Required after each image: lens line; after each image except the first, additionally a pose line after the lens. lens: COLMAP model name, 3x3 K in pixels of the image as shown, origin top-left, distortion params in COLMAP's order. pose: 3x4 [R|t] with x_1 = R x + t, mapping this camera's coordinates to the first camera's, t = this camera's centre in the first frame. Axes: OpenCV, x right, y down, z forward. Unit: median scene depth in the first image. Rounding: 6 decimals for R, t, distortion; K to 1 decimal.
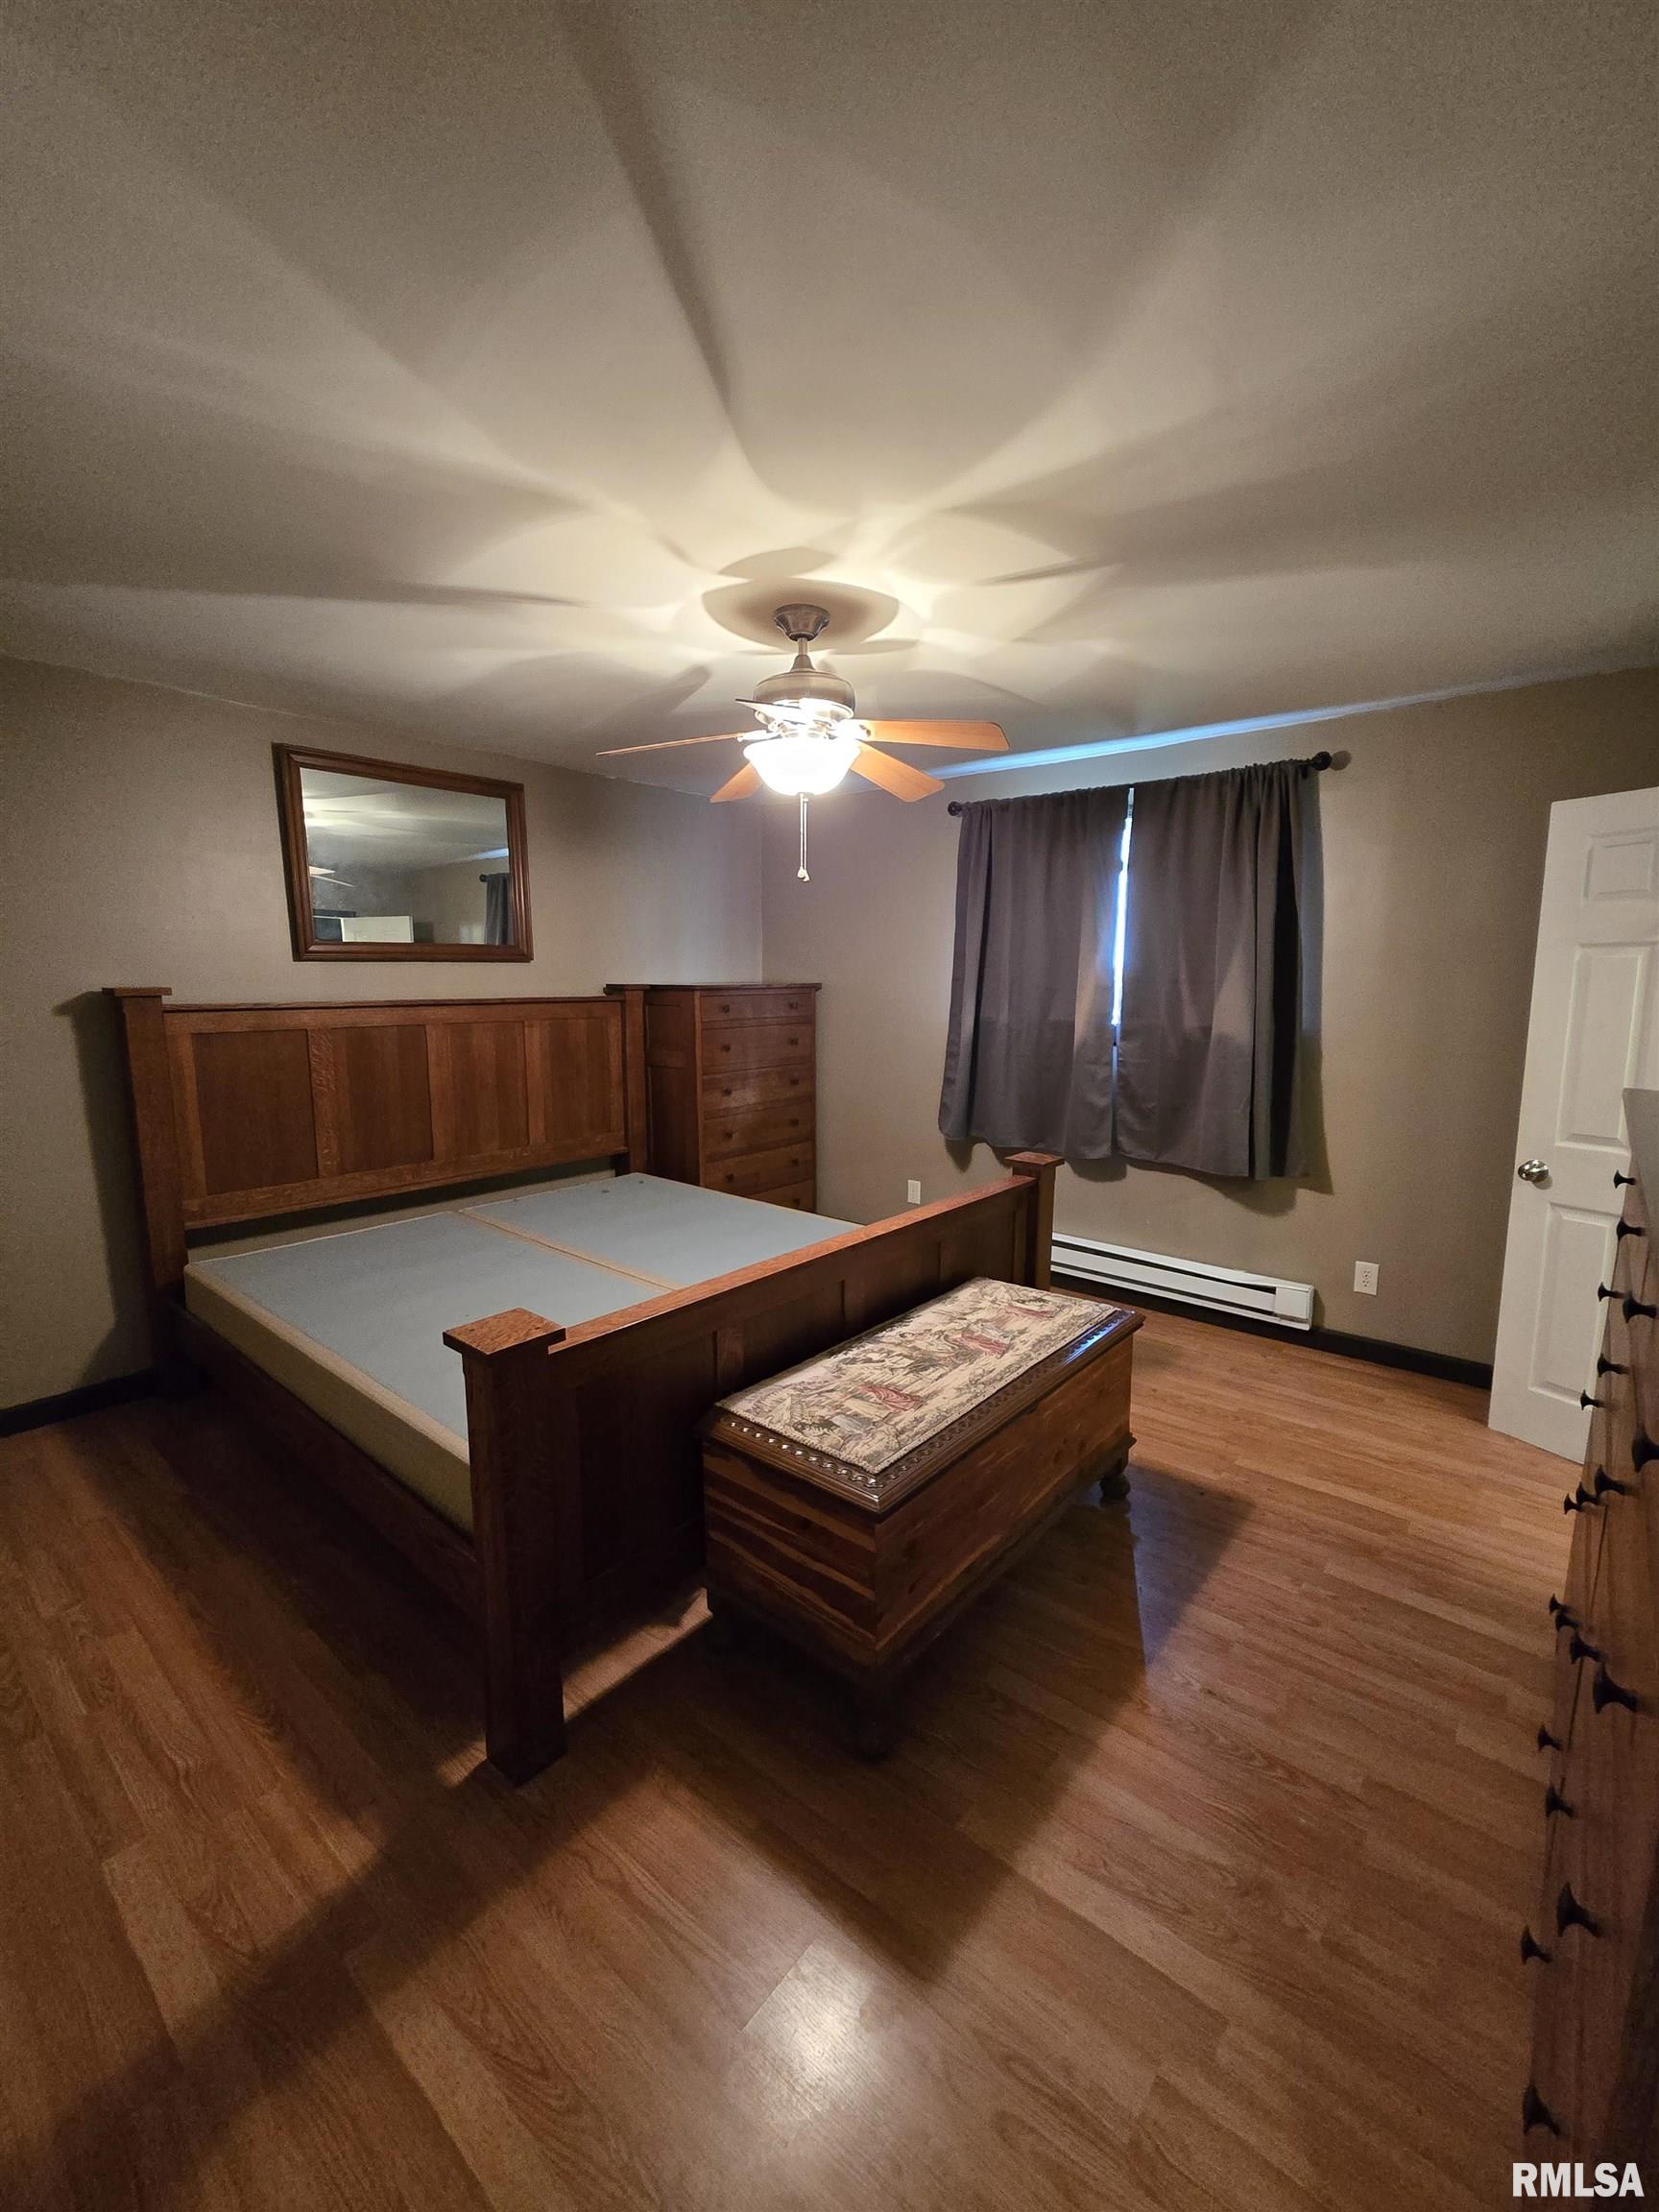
lens RADIAL K [[903.3, 0, 840.1], [0, 903.3, 1105.9], [0, 0, 1]] dist [0.000287, 0.000417]
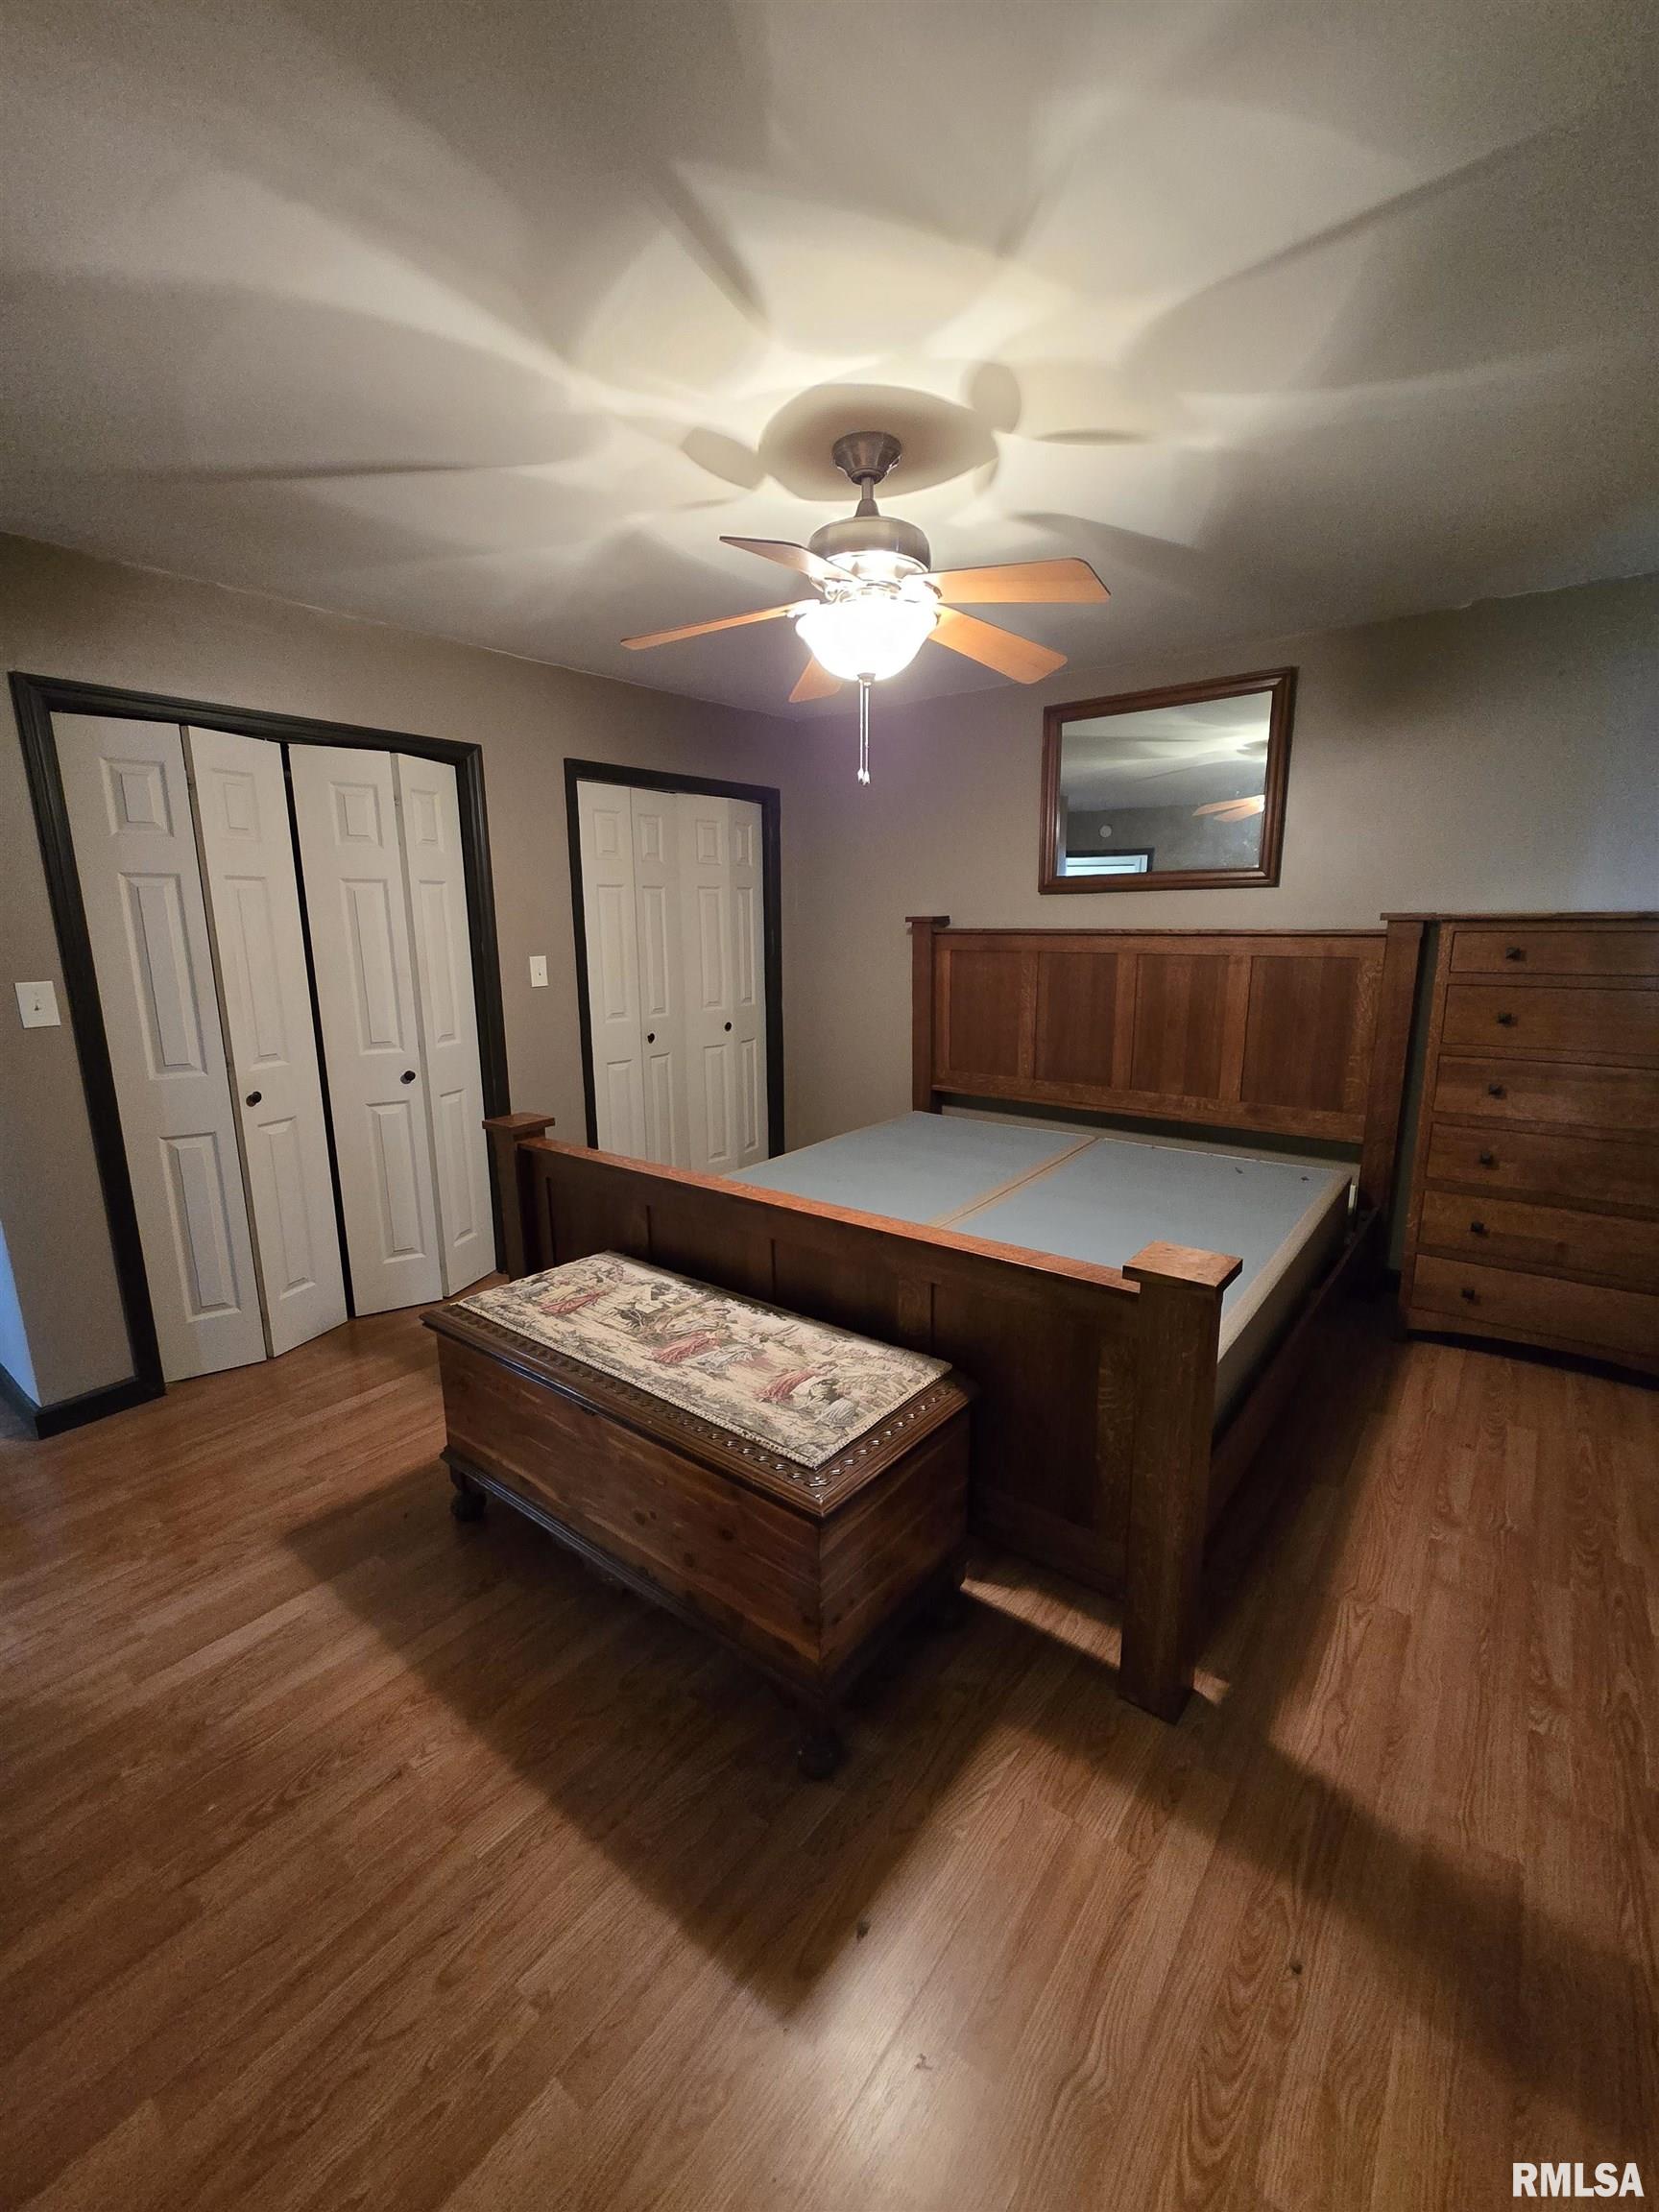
lens RADIAL K [[903.3, 0, 838.5], [0, 903.3, 1103.7], [0, 0, 1]] dist [0.000287, 0.000417]
pose [[0.039568, 0.201416, -0.978706, 0.941663], [-0.134127, 0.971680, 0.194548, -0.136617], [0.990174, 0.123573, 0.065463, 1.075346]]
